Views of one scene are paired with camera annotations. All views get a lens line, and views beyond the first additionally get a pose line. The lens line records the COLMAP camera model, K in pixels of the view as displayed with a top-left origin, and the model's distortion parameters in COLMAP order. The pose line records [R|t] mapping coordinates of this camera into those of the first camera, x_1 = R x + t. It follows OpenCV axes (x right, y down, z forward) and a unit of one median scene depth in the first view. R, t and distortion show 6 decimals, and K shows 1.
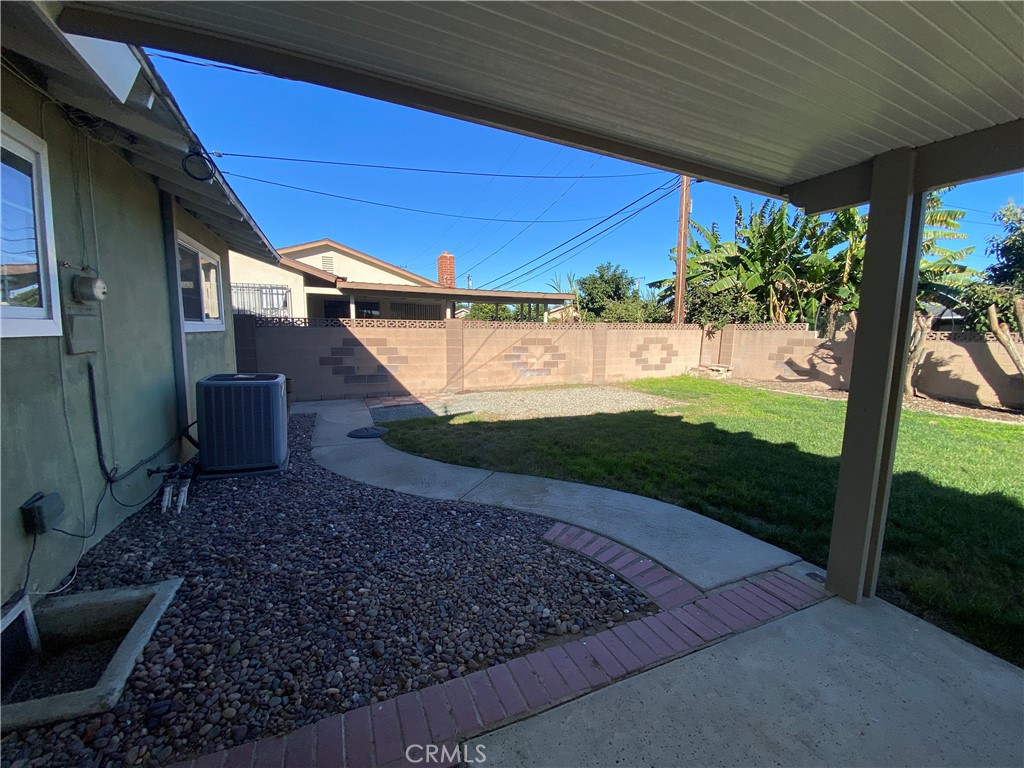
lens RADIAL K [[416.0, 0, 514.2], [0, 416.0, 385.9], [0, 0, 1]] dist [0.026508, -0.024983]
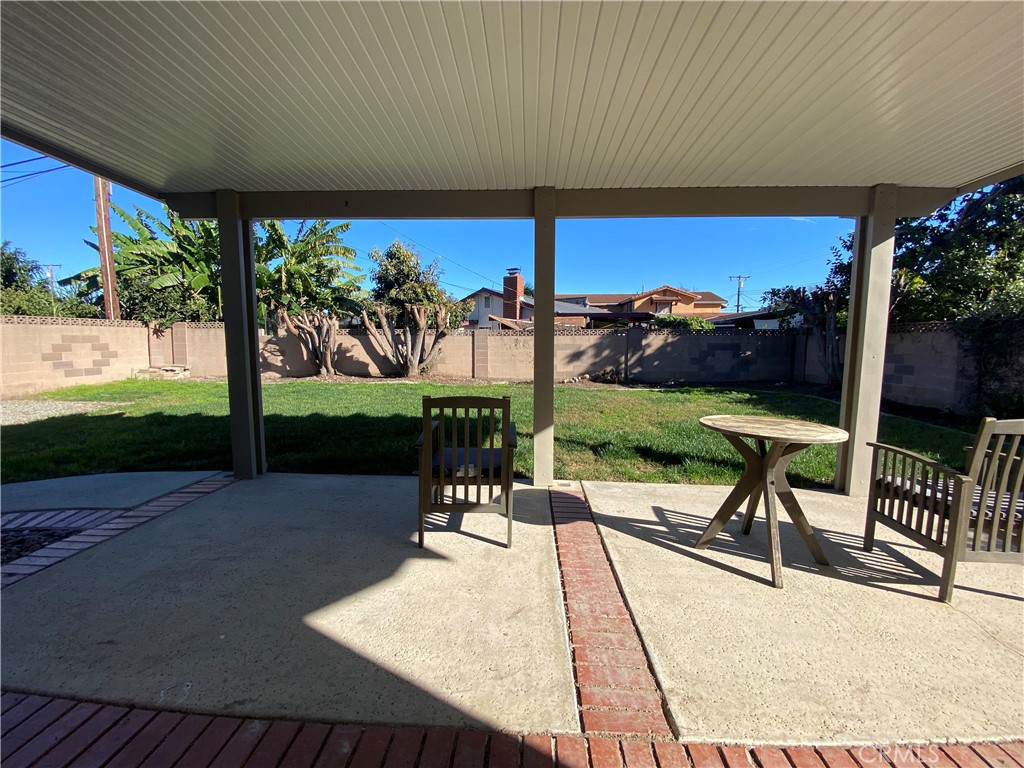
lens RADIAL K [[416.0, 0, 514.2], [0, 416.0, 385.9], [0, 0, 1]] dist [0.026508, -0.024983]
pose [[0.442960, -0.100697, 0.890868, -0.021174], [0.118941, 0.991489, 0.052930, 0.043432], [-0.888617, 0.082515, 0.451167, -0.122895]]
